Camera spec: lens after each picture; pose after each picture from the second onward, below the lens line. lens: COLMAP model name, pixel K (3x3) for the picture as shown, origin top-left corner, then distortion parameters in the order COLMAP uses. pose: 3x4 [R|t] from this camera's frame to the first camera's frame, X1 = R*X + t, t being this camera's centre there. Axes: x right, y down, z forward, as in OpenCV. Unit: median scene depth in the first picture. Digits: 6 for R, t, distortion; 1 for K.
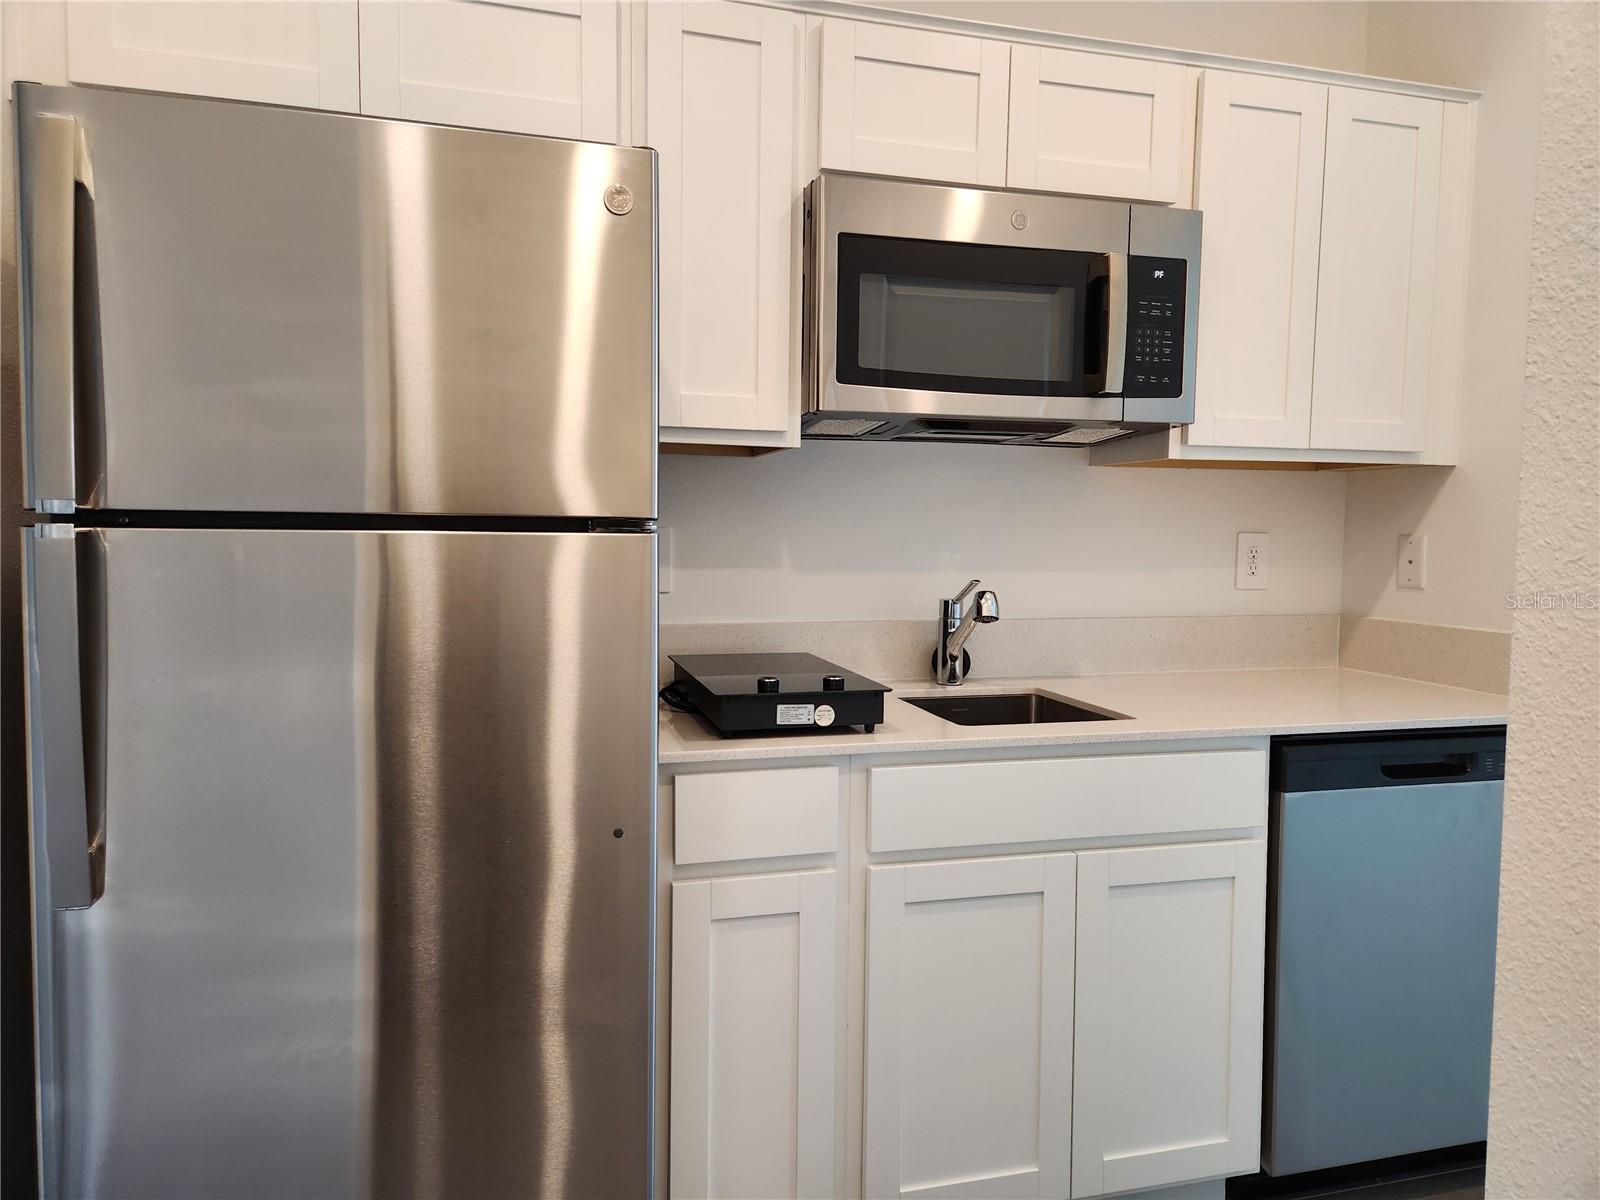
lens RADIAL K [[1073.5, 0, 796.0], [0, 1073.5, 588.8], [0, 0, 1]] dist [0.075914, -0.060086]
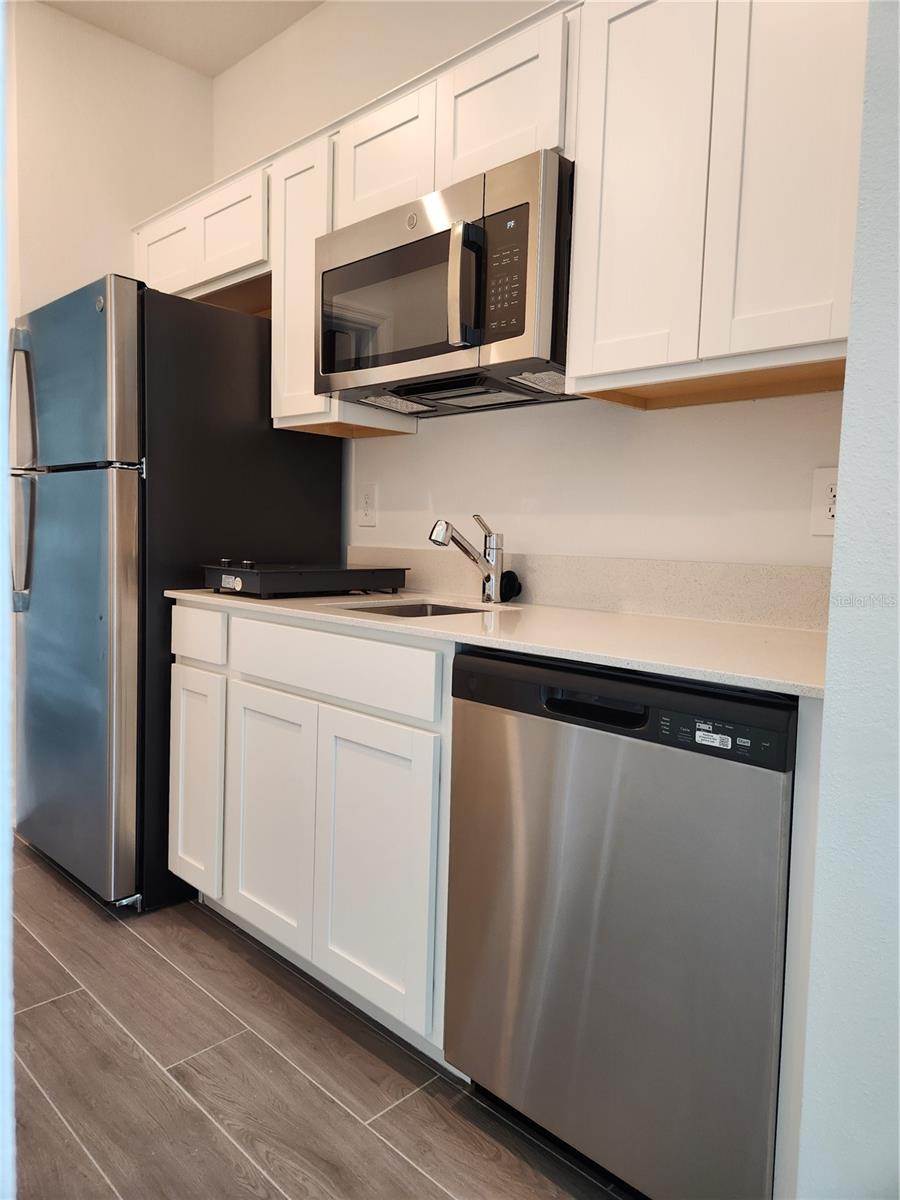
lens RADIAL K [[805.1, 0, 449.3], [0, 805.1, 590.2], [0, 0, 1]] dist [0.075914, -0.060086]
pose [[0.504682, 0.065256, -0.860836, 1.054459], [-0.071881, 0.996853, 0.033425, 0.054612], [0.860308, 0.045009, 0.507784, 0.559839]]
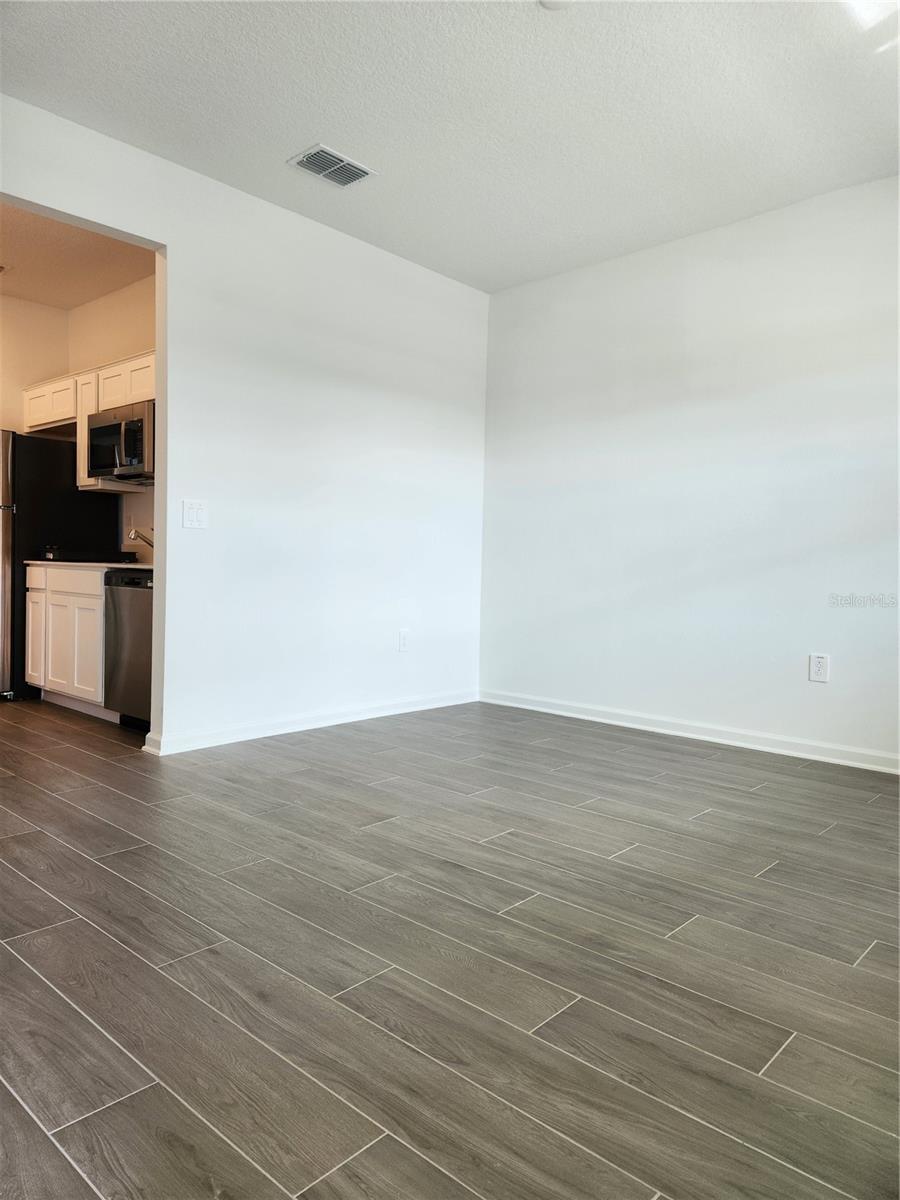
lens RADIAL K [[805.1, 0, 450.8], [0, 805.1, 594.4], [0, 0, 1]] dist [0.075914, -0.060086]
pose [[0.540958, 0.029420, -0.840535, 2.849635], [-0.062213, 0.998050, -0.005107, 0.156187], [0.838745, 0.055055, 0.541733, 0.521733]]
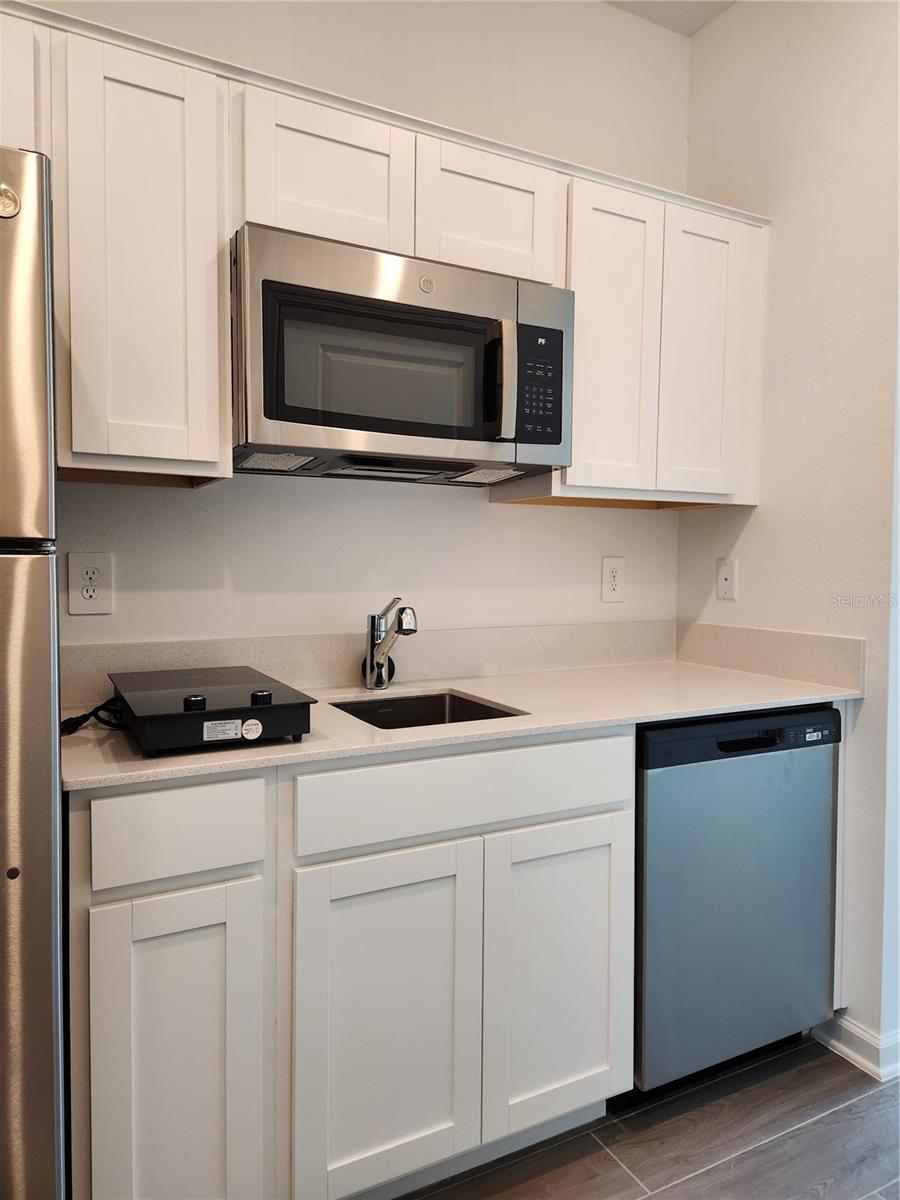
lens RADIAL K [[805.1, 0, 455.3], [0, 805.1, 596.1], [0, 0, 1]] dist [0.075914, -0.060086]
pose [[0.975362, -0.013773, 0.220181, 0.040655], [0.015873, 0.999844, -0.007772, -0.002603], [-0.220040, 0.011076, 0.975428, 0.153332]]
